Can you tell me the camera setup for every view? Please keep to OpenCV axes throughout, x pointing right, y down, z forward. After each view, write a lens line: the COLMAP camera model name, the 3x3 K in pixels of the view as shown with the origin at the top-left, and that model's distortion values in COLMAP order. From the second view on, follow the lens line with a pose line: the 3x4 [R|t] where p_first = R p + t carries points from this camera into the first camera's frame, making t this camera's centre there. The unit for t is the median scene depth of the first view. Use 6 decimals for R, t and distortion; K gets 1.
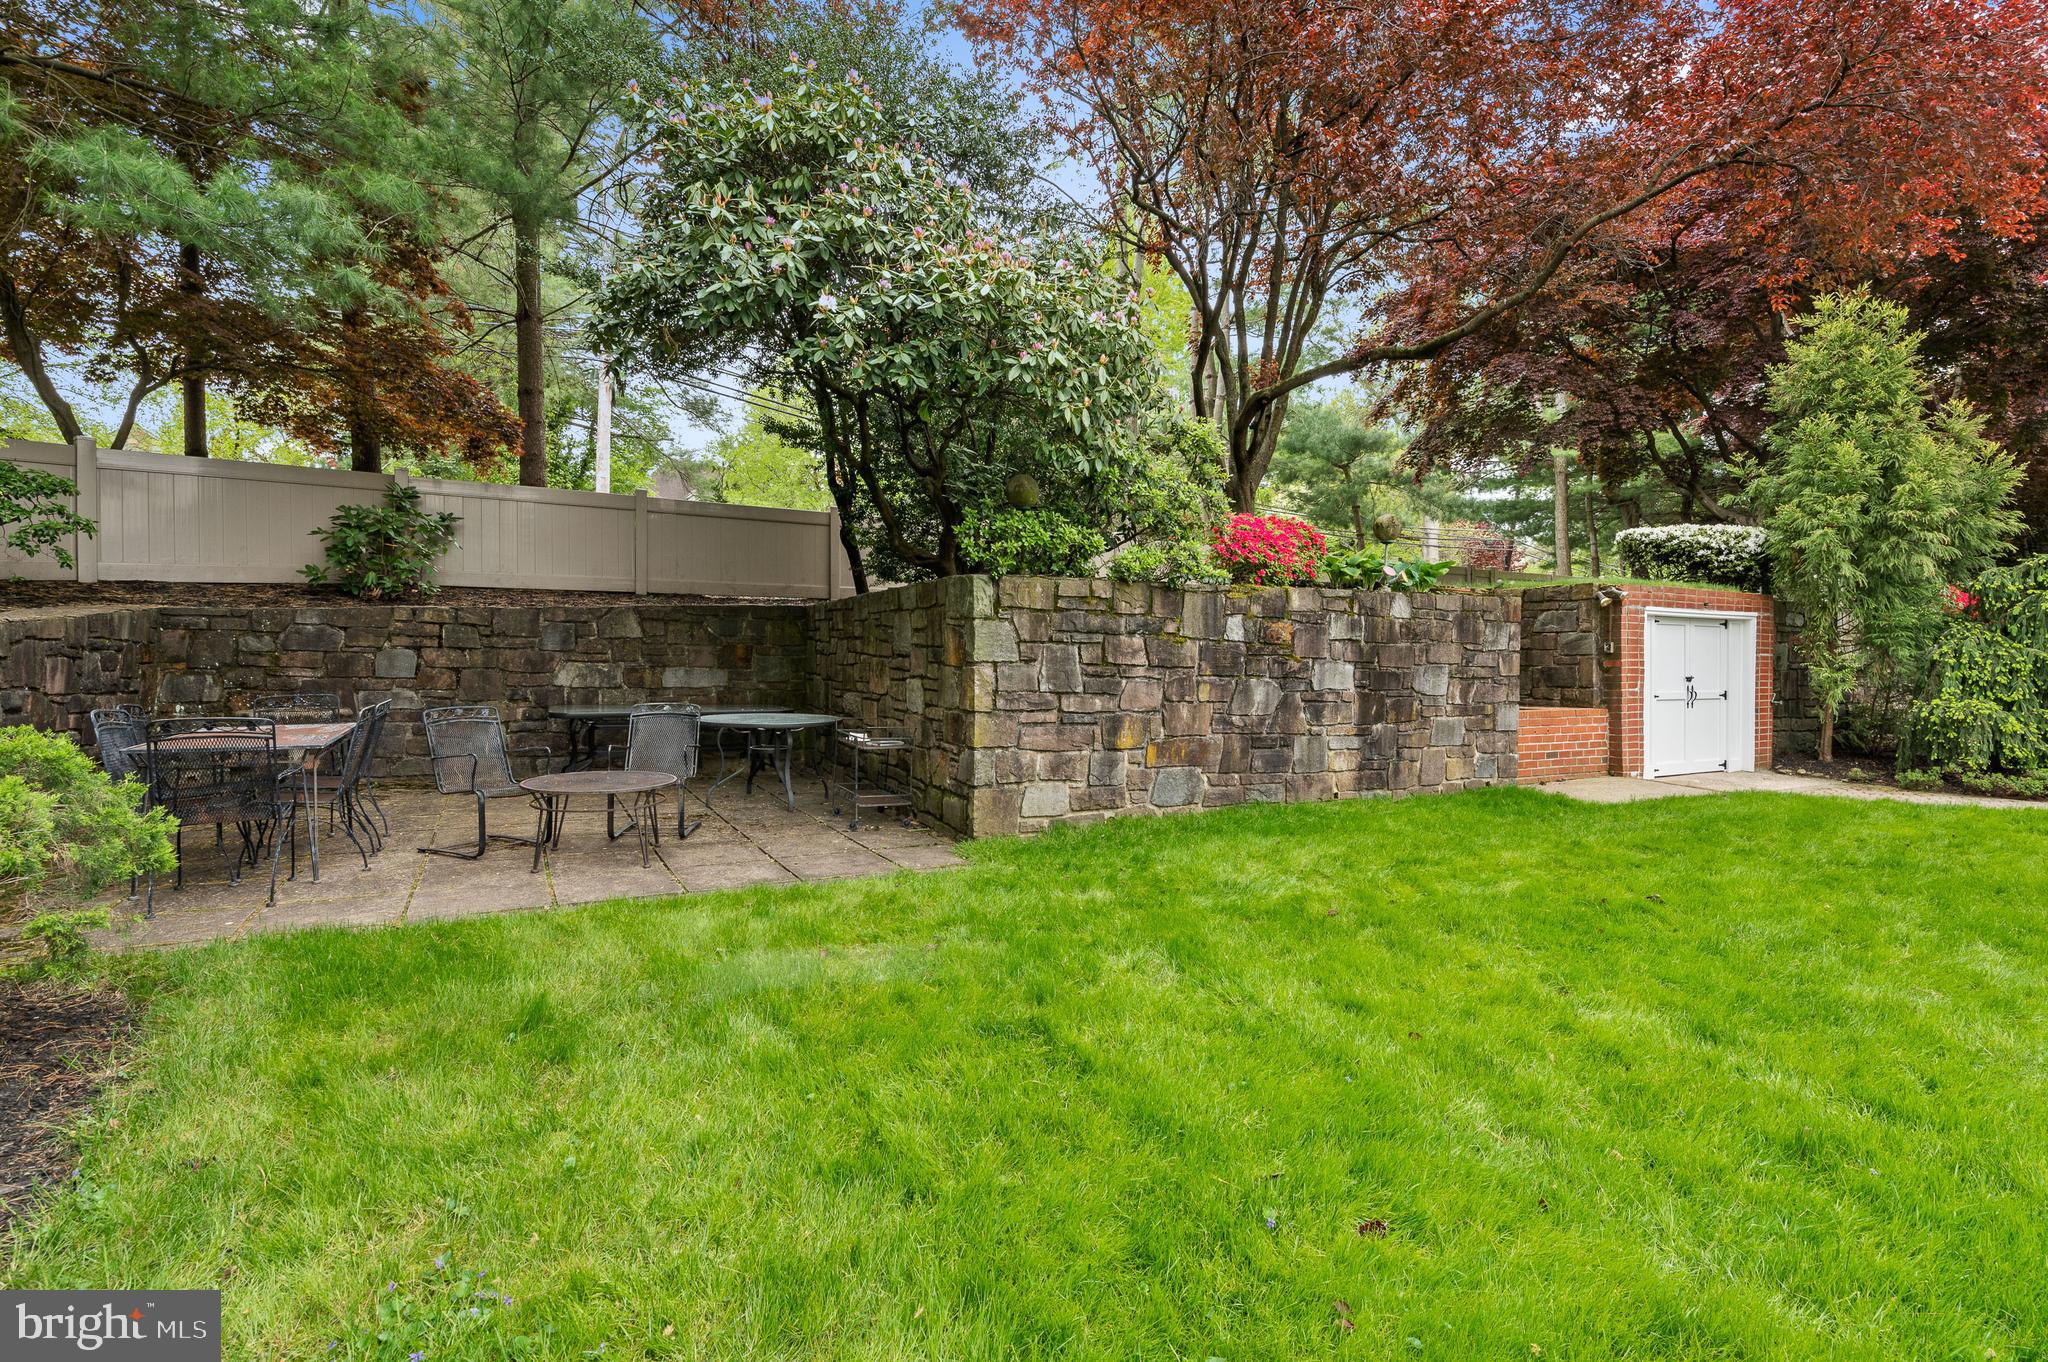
lens RADIAL K [[848.3, 0, 1028.2], [0, 848.3, 672.0], [0, 0, 1]] dist [-0.025744, -0.003348]
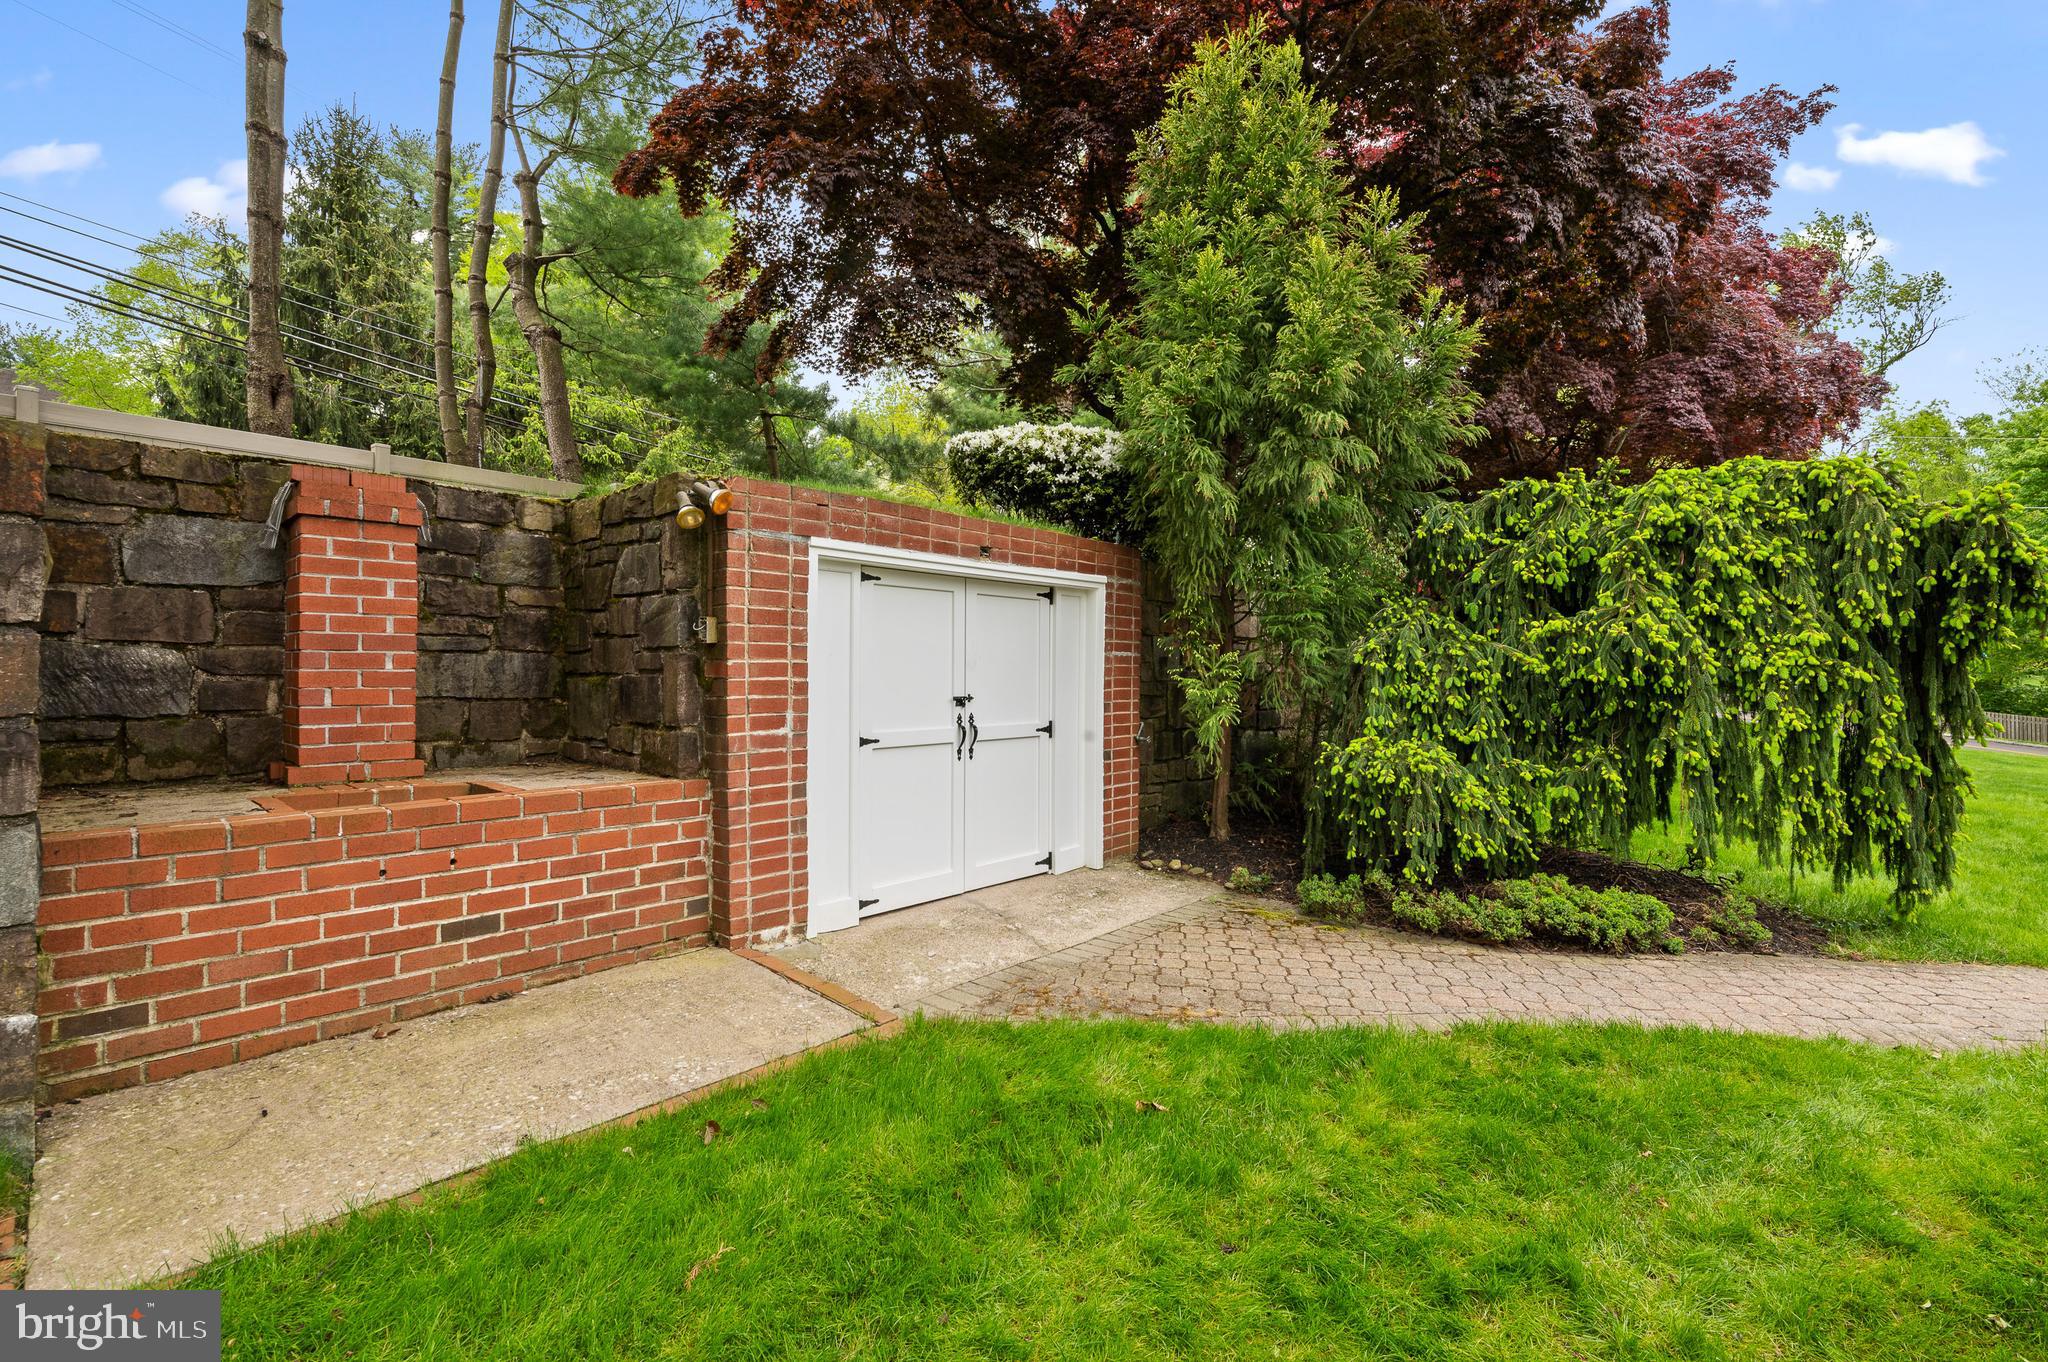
lens RADIAL K [[848.3, 0, 1028.2], [0, 848.3, 672.0], [0, 0, 1]] dist [-0.025744, -0.003348]
pose [[0.920397, 0.001015, 0.390984, 0.682804], [0.000154, 0.999996, -0.002958, -0.007897], [-0.390985, 0.002783, 0.920393, 0.564645]]
